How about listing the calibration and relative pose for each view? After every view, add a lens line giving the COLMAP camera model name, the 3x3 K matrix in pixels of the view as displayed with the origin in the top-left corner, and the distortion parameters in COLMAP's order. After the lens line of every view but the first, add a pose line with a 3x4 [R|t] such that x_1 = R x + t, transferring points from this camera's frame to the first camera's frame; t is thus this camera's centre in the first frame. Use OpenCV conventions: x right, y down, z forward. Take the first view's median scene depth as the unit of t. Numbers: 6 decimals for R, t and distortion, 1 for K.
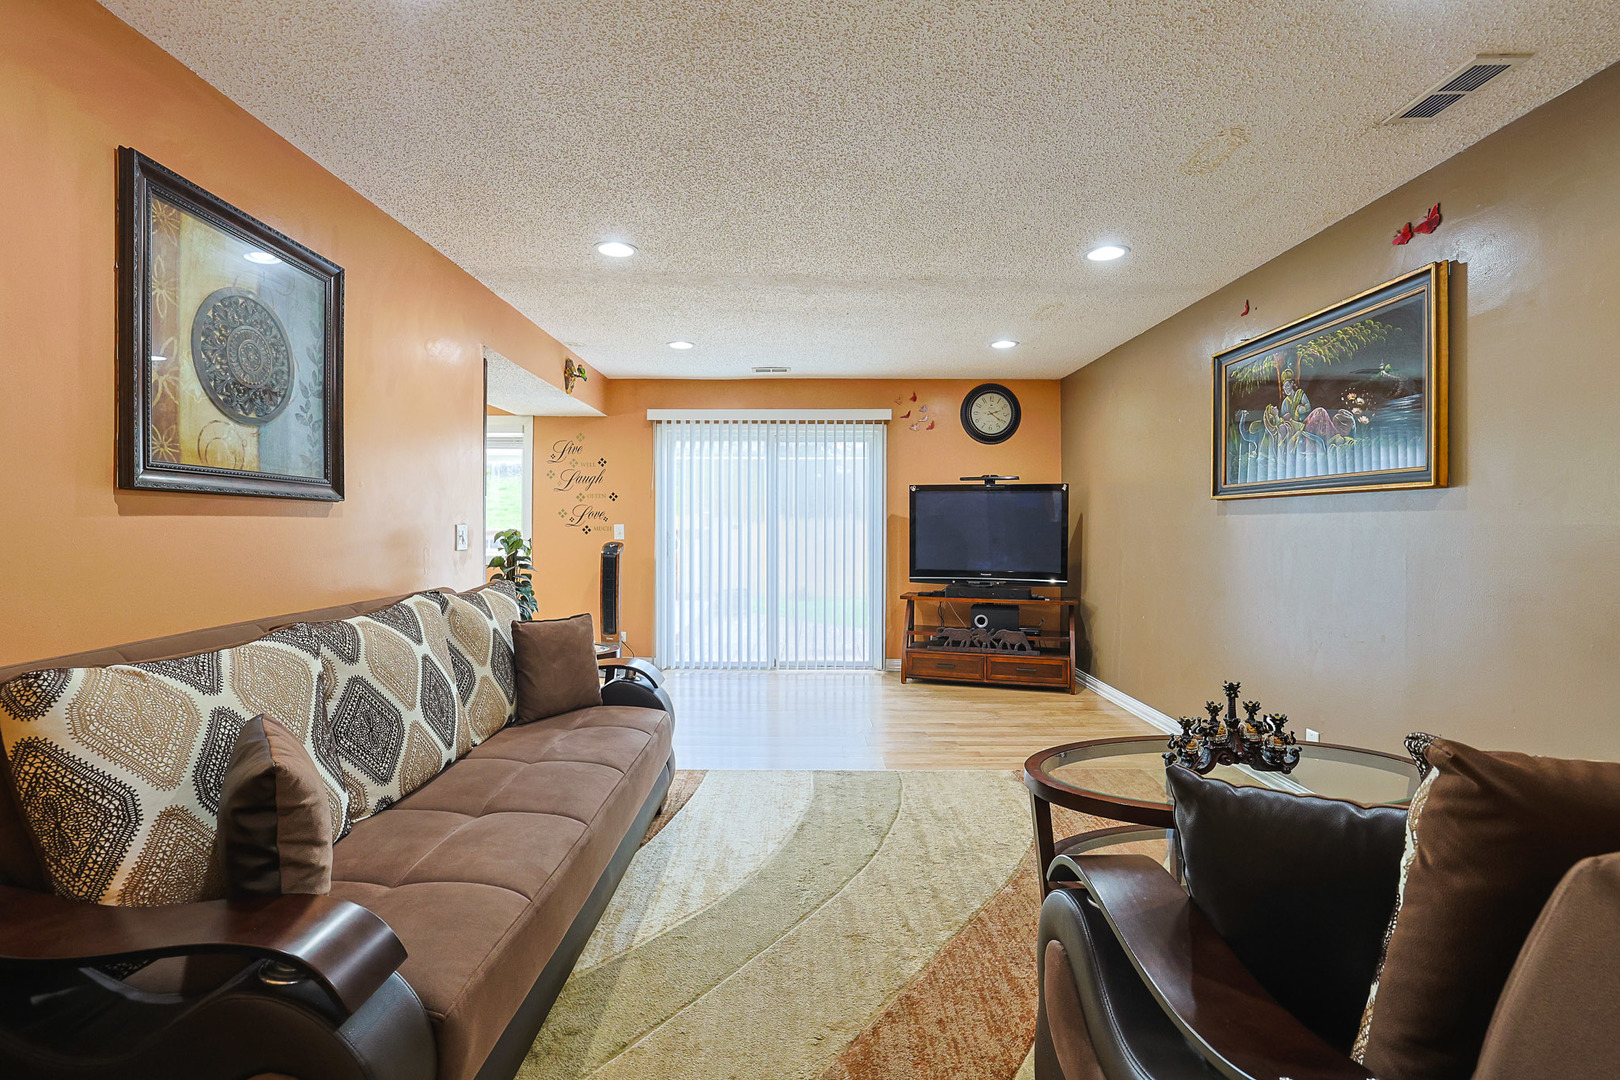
lens RADIAL K [[749.5, 0, 813.8], [0, 749.5, 531.9], [0, 0, 1]] dist [-0.029519, 0.011530]
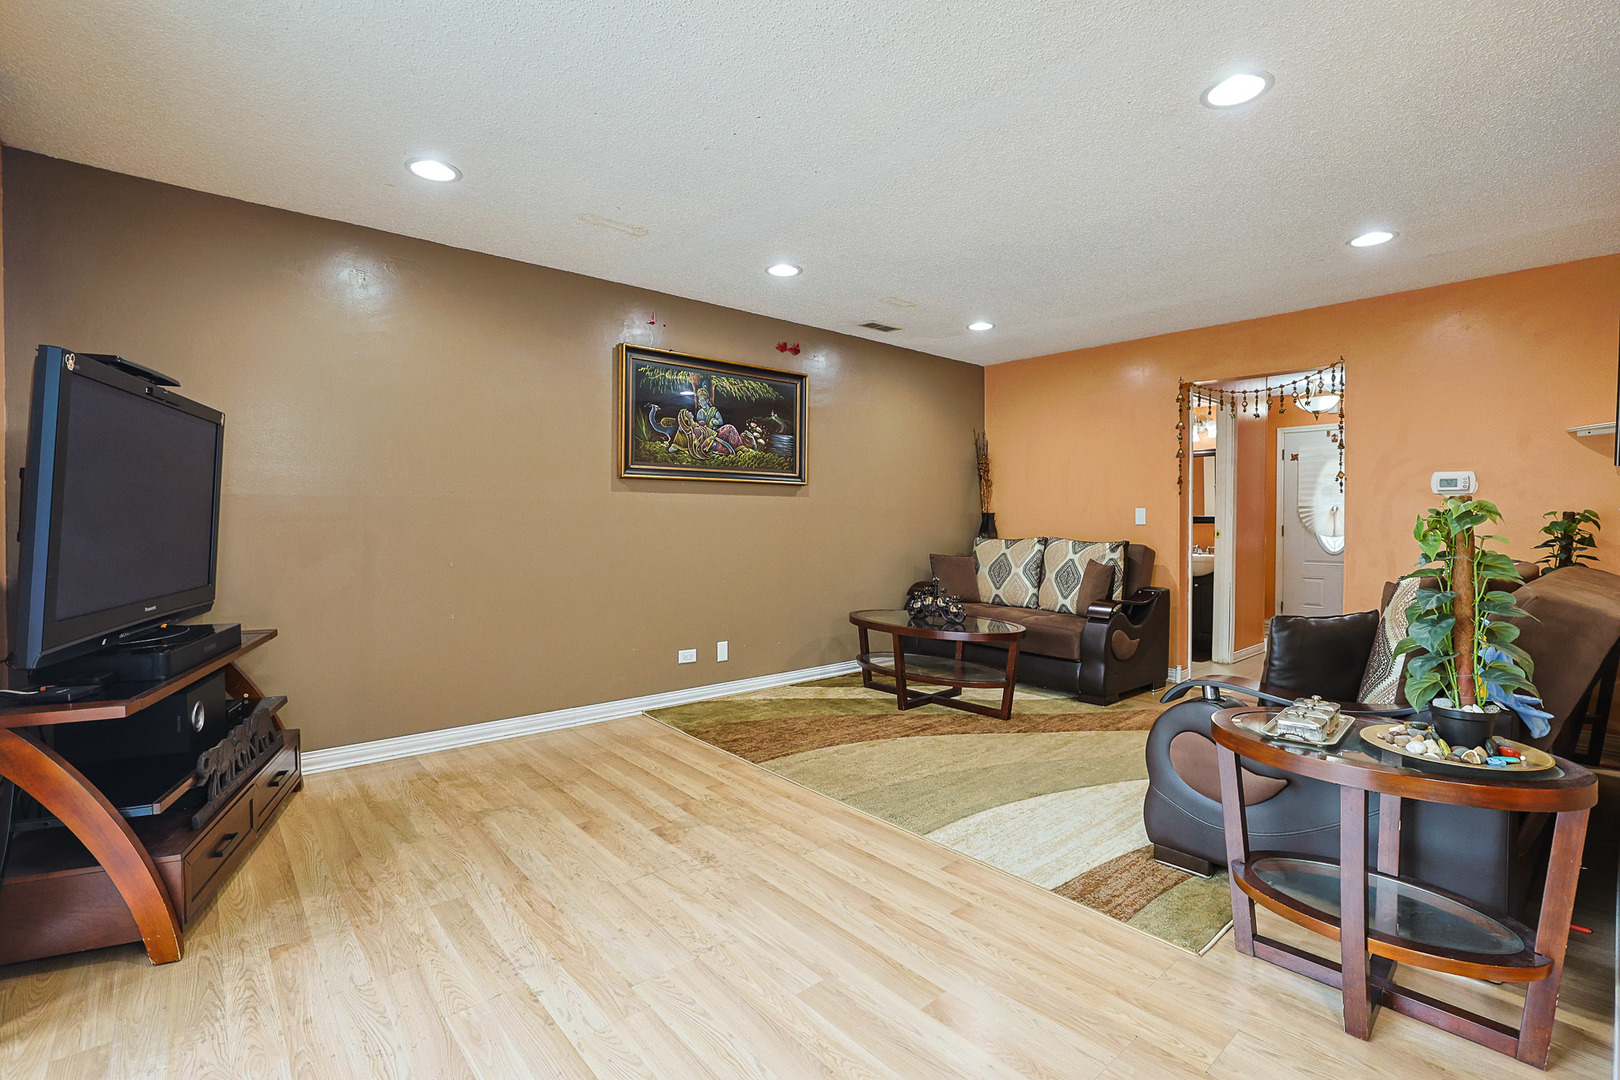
lens RADIAL K [[749.5, 0, 797.4], [0, 749.5, 529.5], [0, 0, 1]] dist [-0.029519, 0.011530]
pose [[-0.646604, -0.019056, 0.762587, -0.595166], [-0.000073, 0.999689, 0.024919, 0.007387], [-0.762826, 0.016057, -0.646405, 1.959442]]
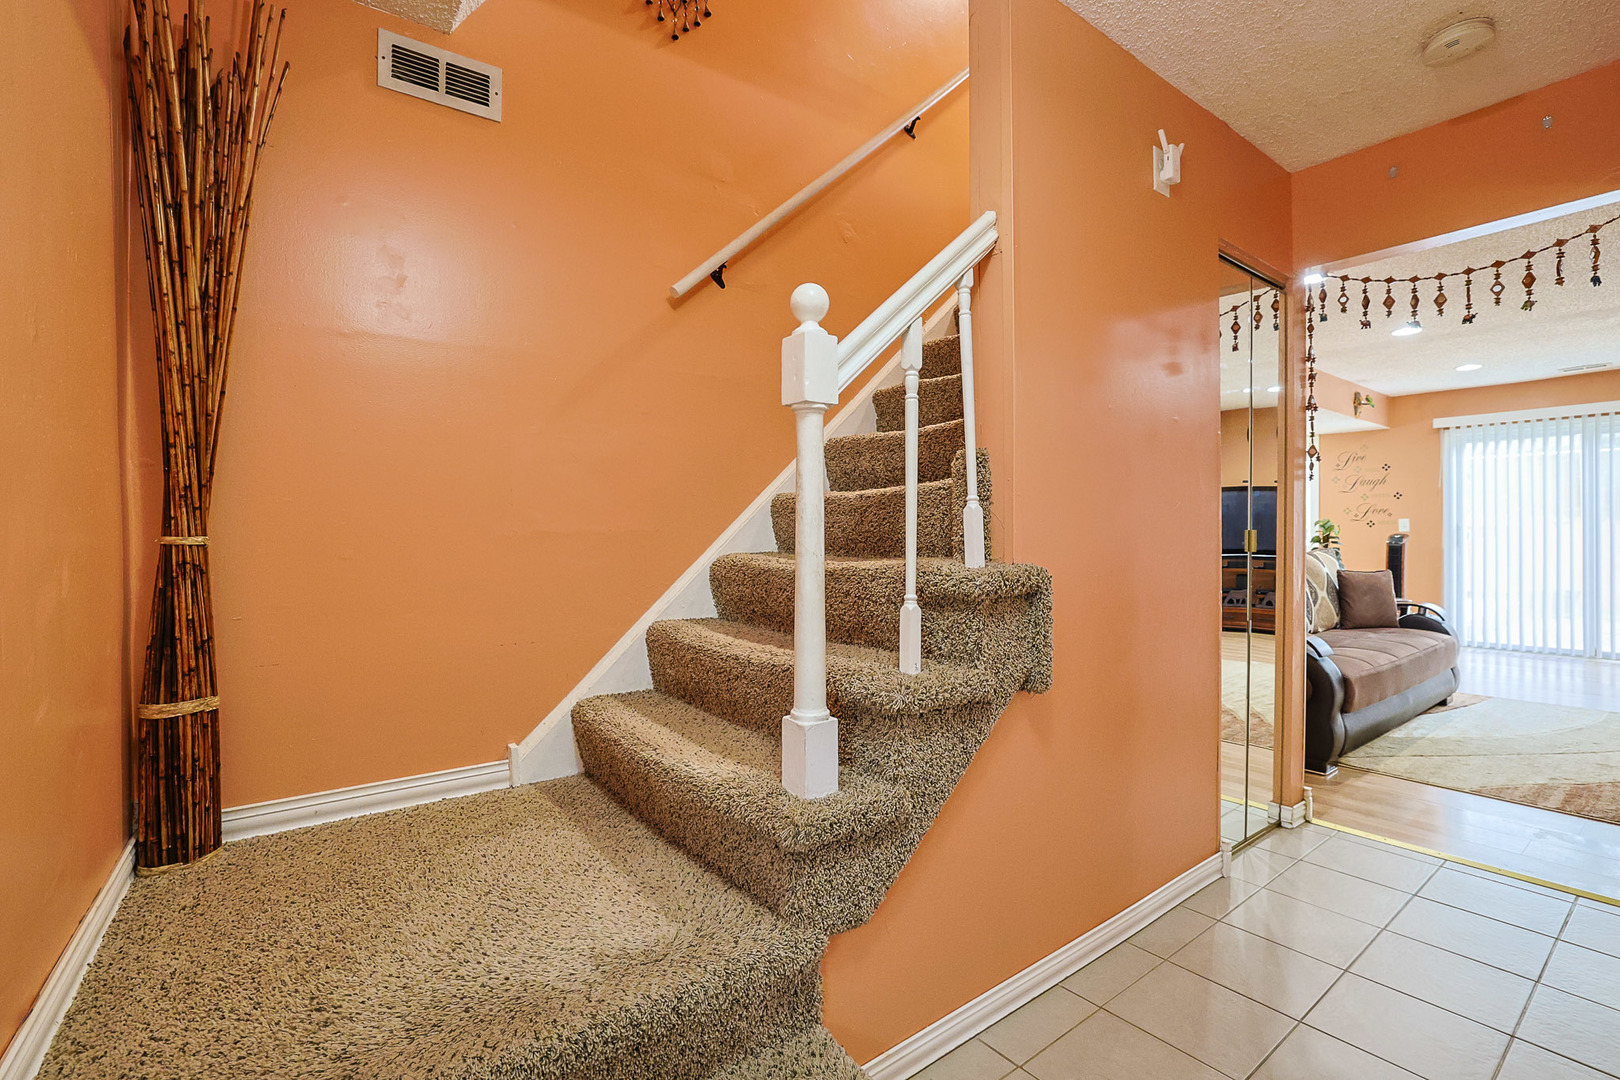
lens RADIAL K [[749.5, 0, 797.7], [0, 749.5, 532.3], [0, 0, 1]] dist [-0.029519, 0.011530]
pose [[0.598799, -0.005564, -0.800880, 0.149845], [-0.001128, 0.999969, -0.007791, 0.032188], [0.800899, 0.005568, 0.598774, -0.694458]]
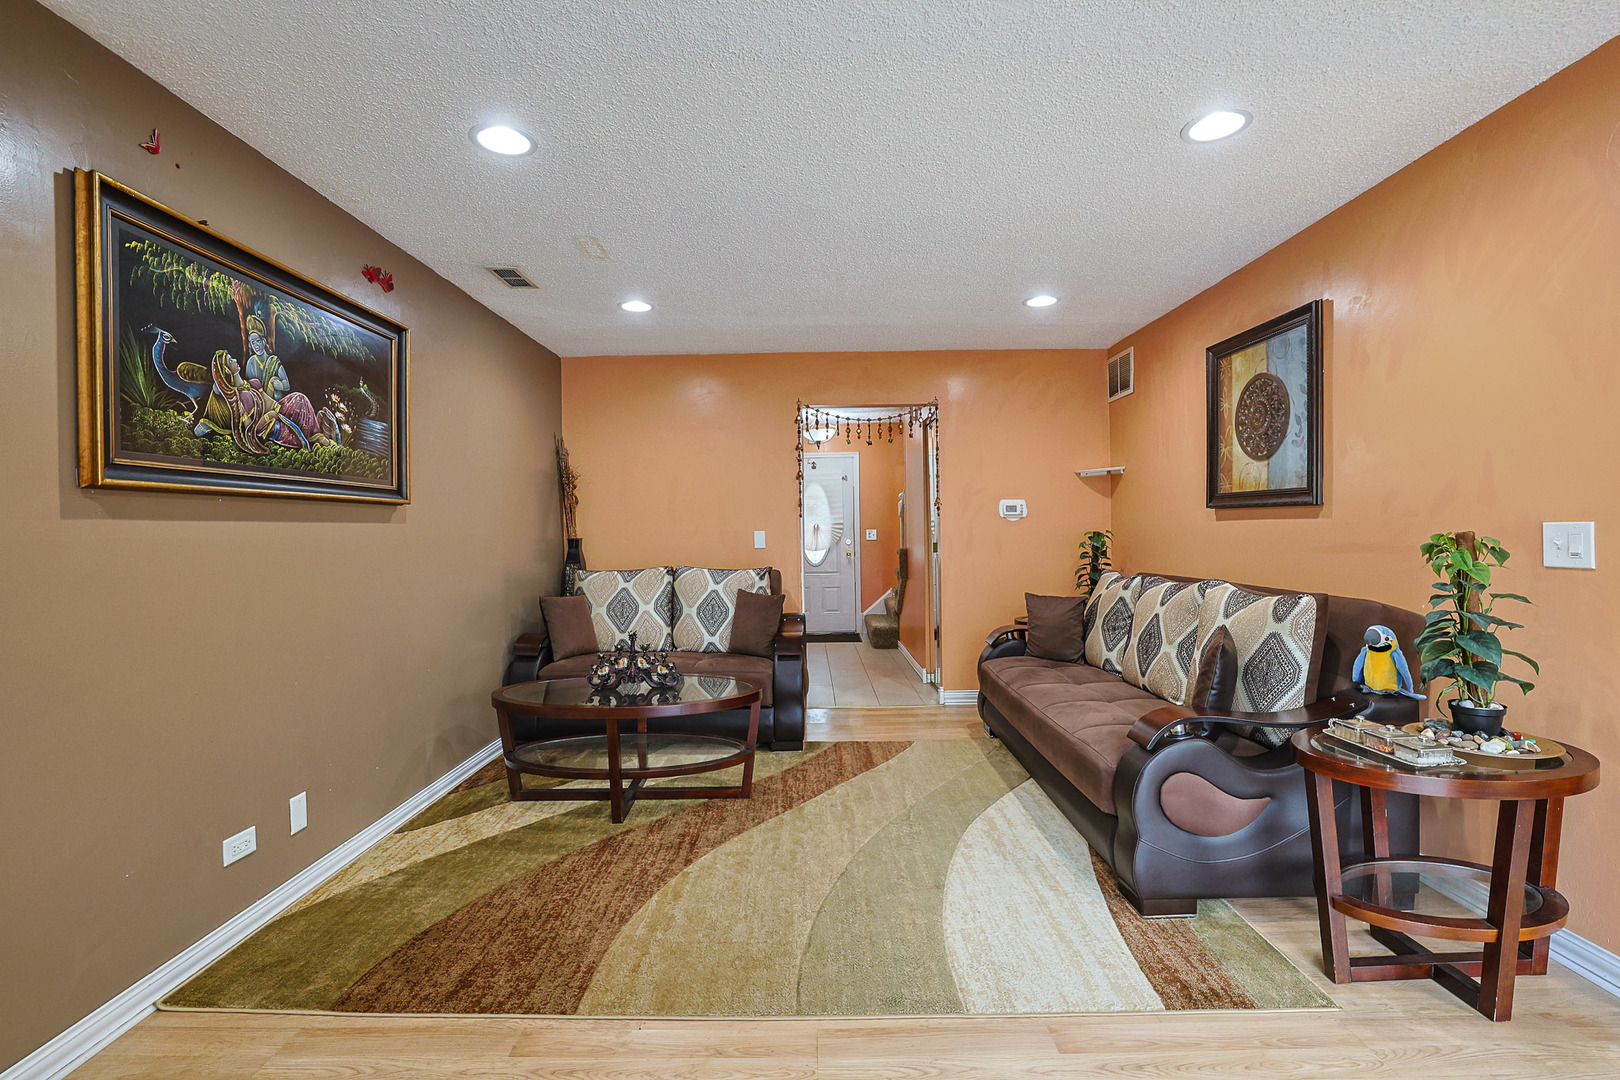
lens RADIAL K [[749.5, 0, 820.8], [0, 749.5, 536.9], [0, 0, 1]] dist [-0.029519, 0.011530]
pose [[-0.999928, 0.011844, 0.002119, 0.114464], [0.011885, 0.999720, 0.020475, -0.020282], [-0.001876, 0.020499, -0.999788, 1.890318]]
